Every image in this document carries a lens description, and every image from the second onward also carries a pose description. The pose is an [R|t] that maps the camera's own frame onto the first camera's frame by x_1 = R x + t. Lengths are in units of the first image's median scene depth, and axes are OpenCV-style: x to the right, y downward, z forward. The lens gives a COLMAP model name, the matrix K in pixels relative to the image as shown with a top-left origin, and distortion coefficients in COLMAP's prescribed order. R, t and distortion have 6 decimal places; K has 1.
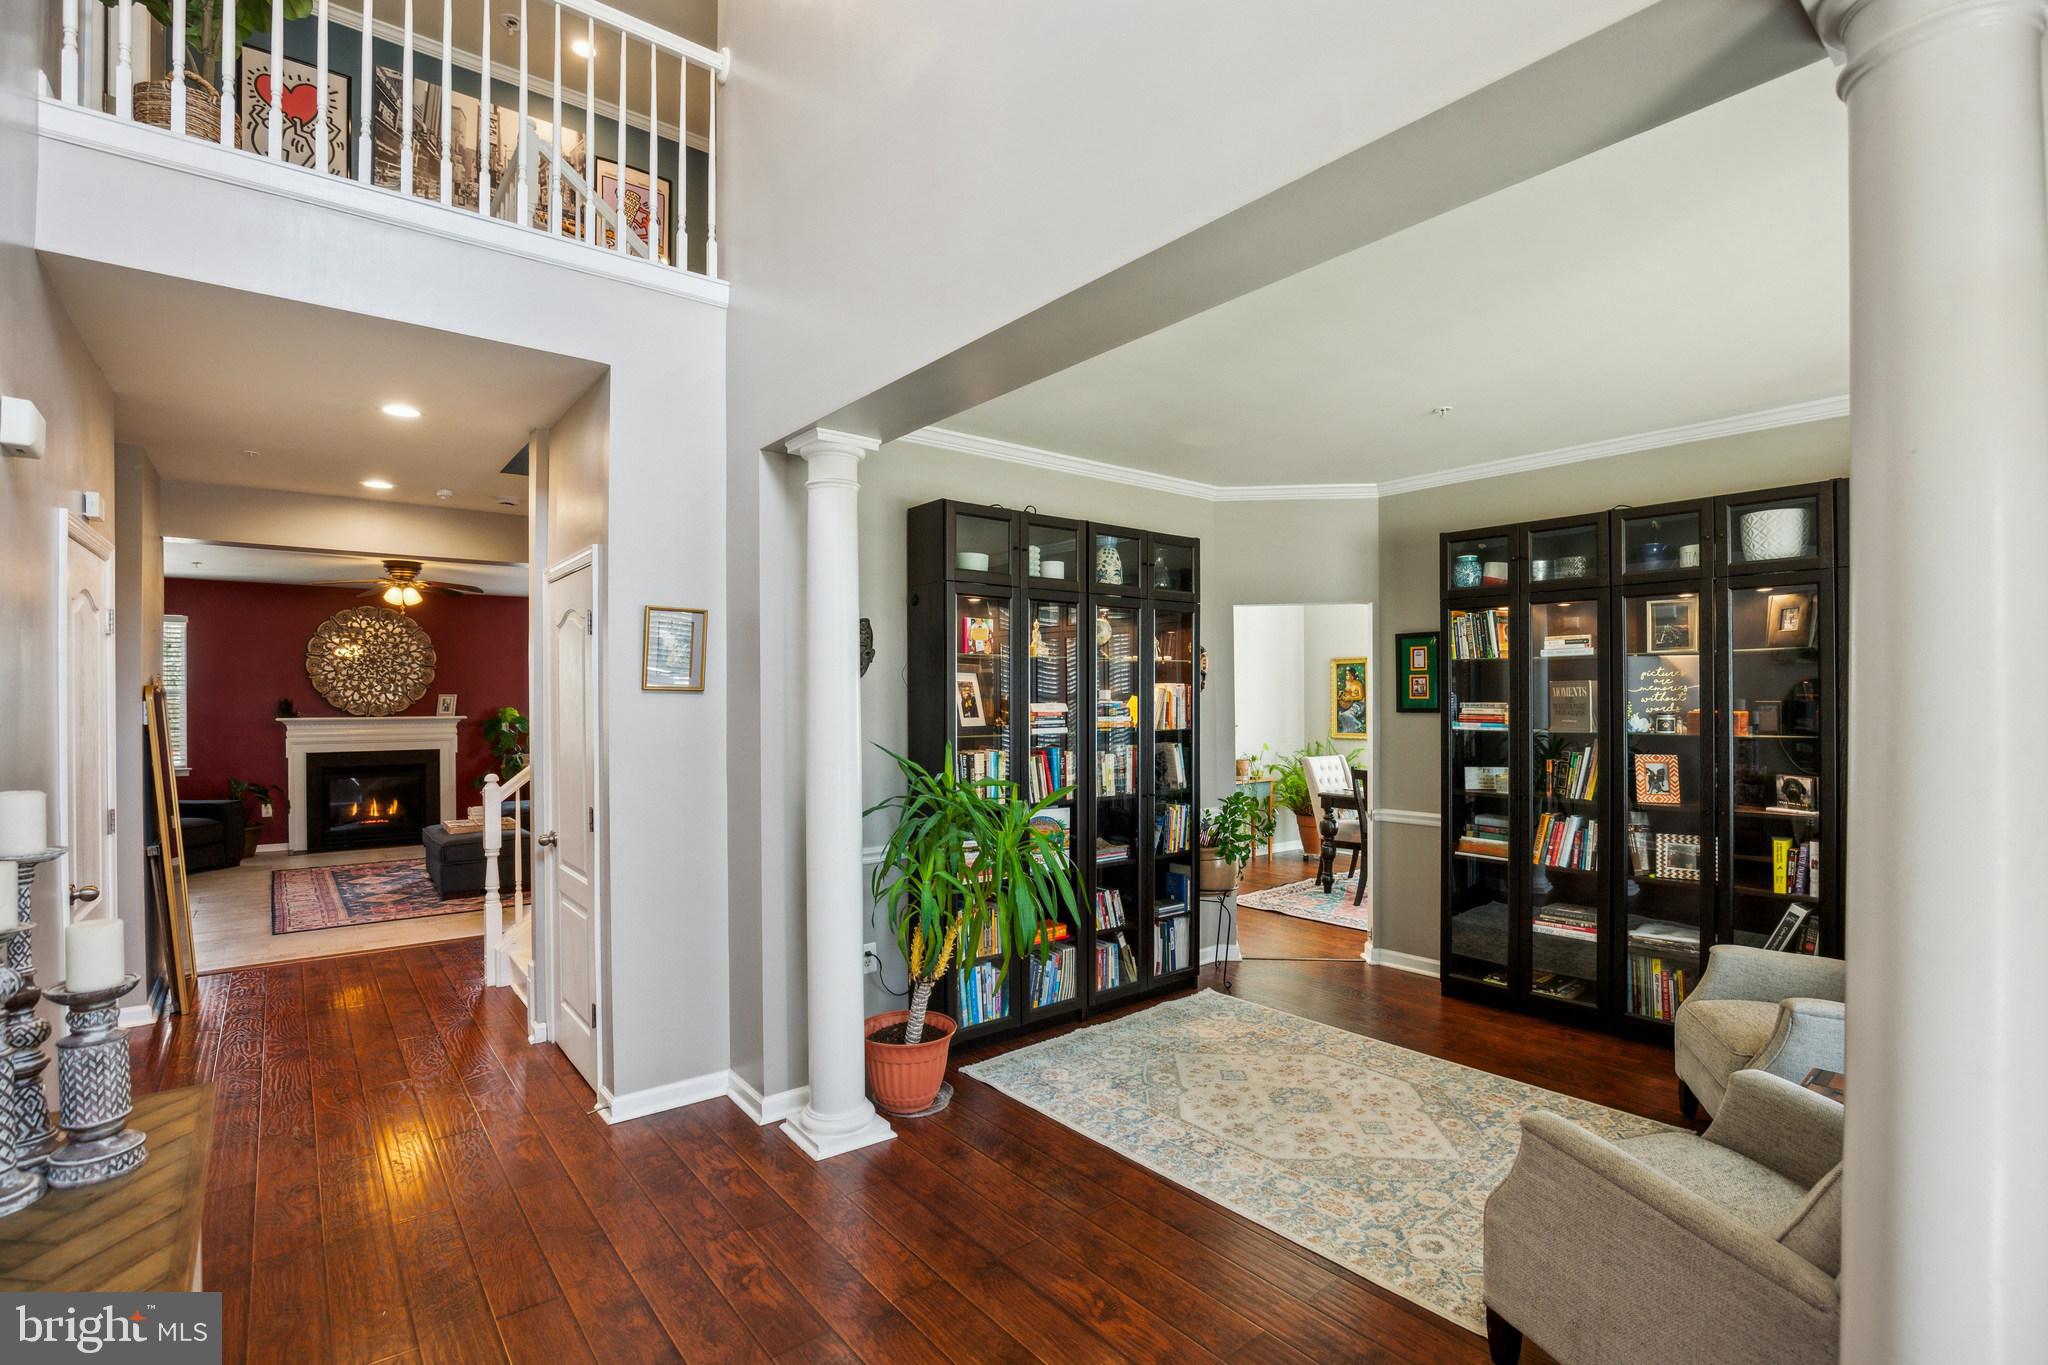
lens RADIAL K [[941.0, 0, 1005.8], [0, 941.0, 713.2], [0, 0, 1]] dist [-0.055403, 0.014145]
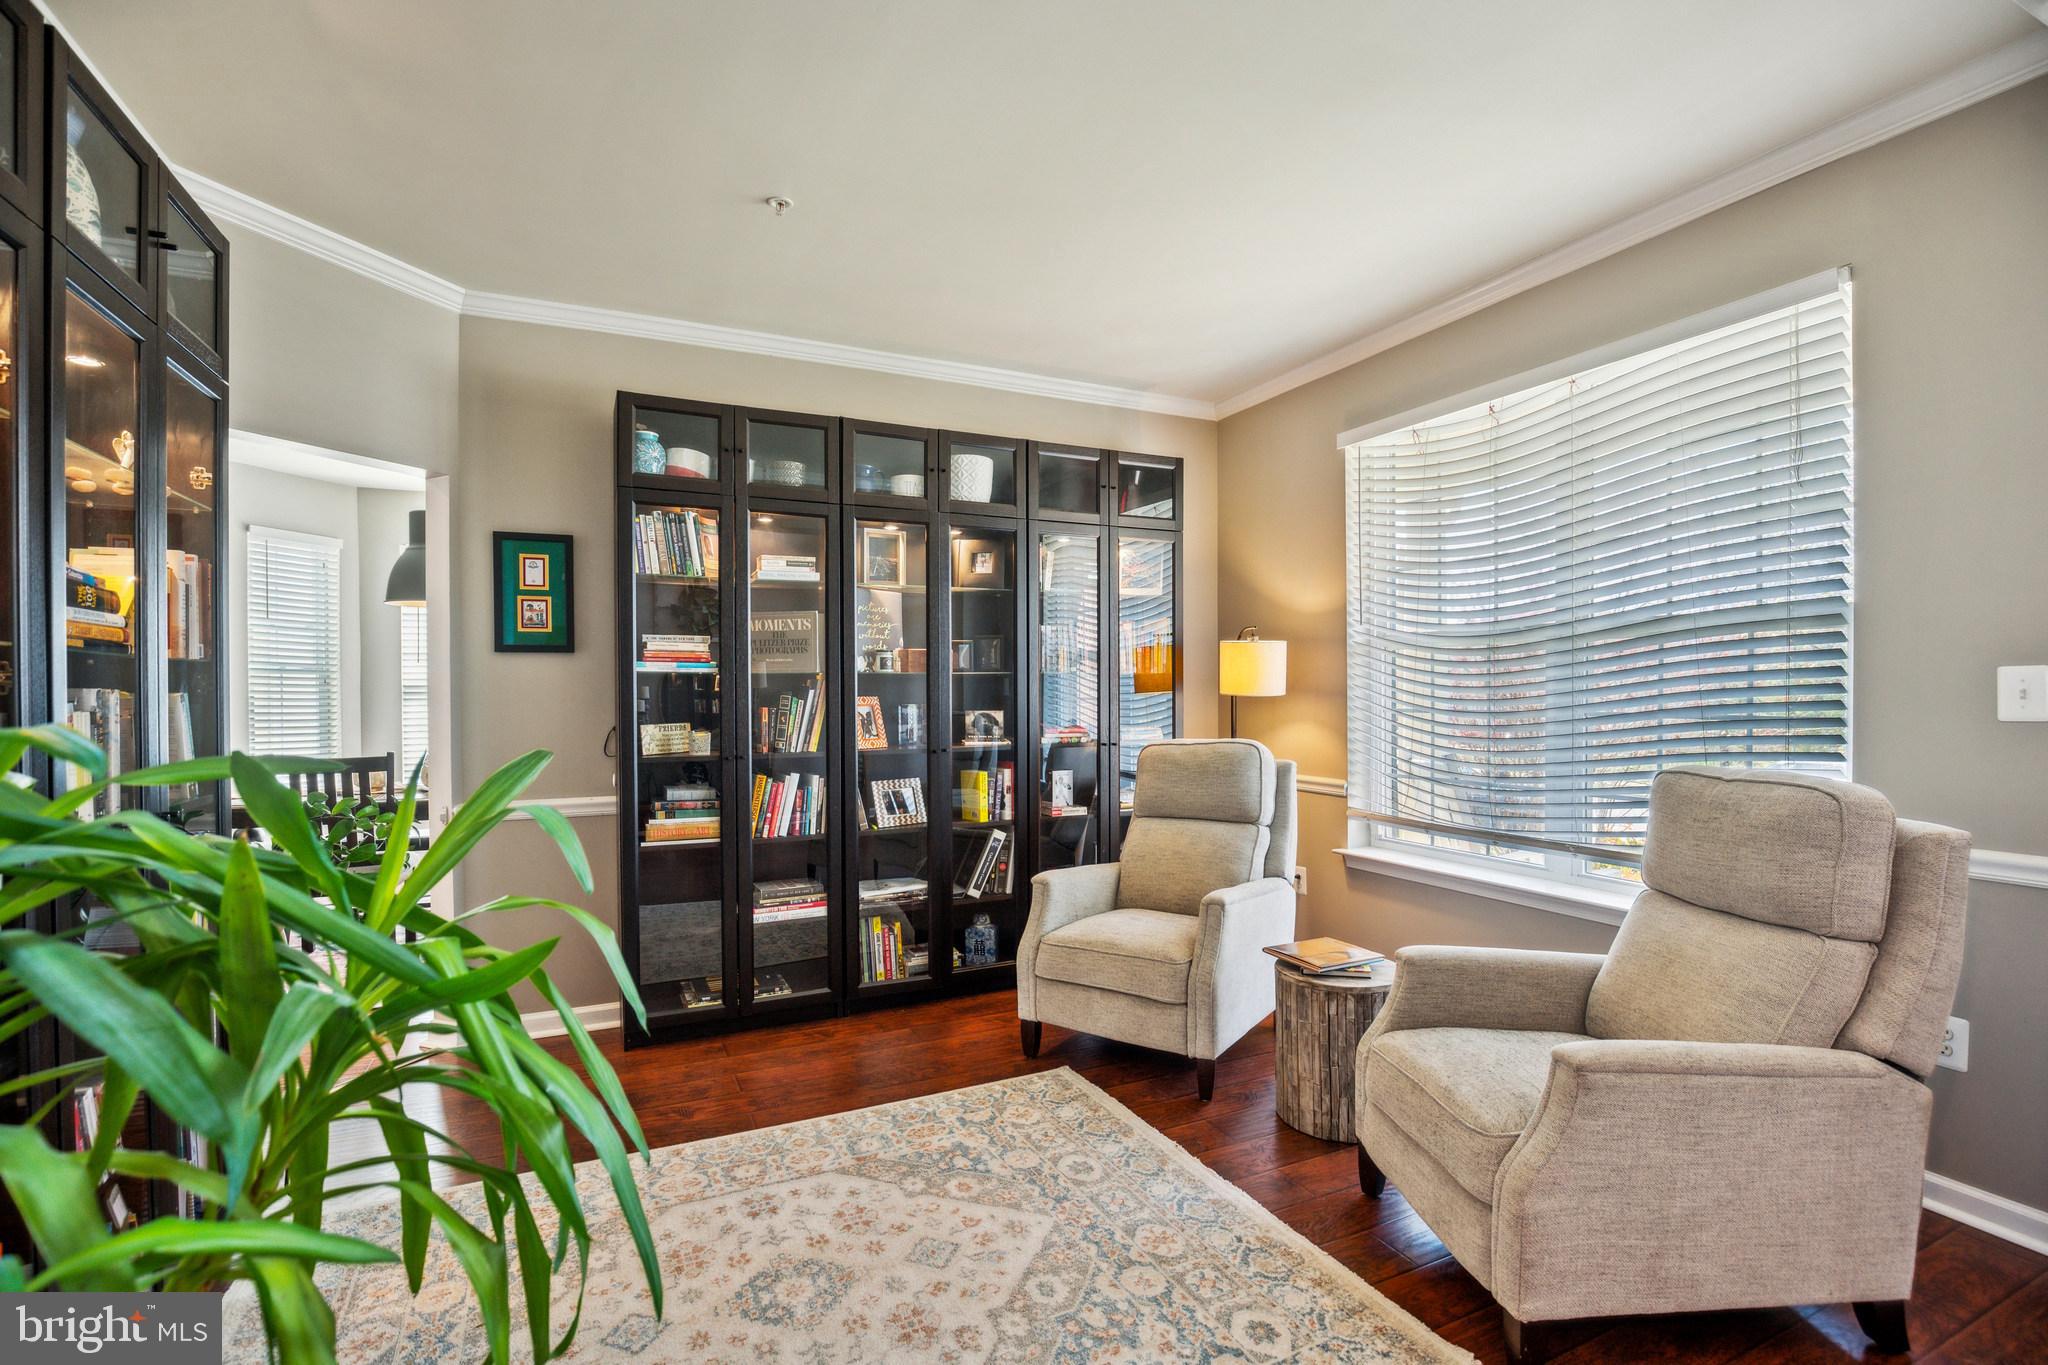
lens RADIAL K [[938.6, 0, 1013.8], [0, 938.6, 714.2], [0, 0, 1]] dist [-0.015377, 0.000358]
pose [[0.226523, -0.018346, 0.973833, -0.169269], [0.020606, 0.999689, 0.014040, 0.051056], [-0.973788, 0.016886, 0.226831, 0.621465]]
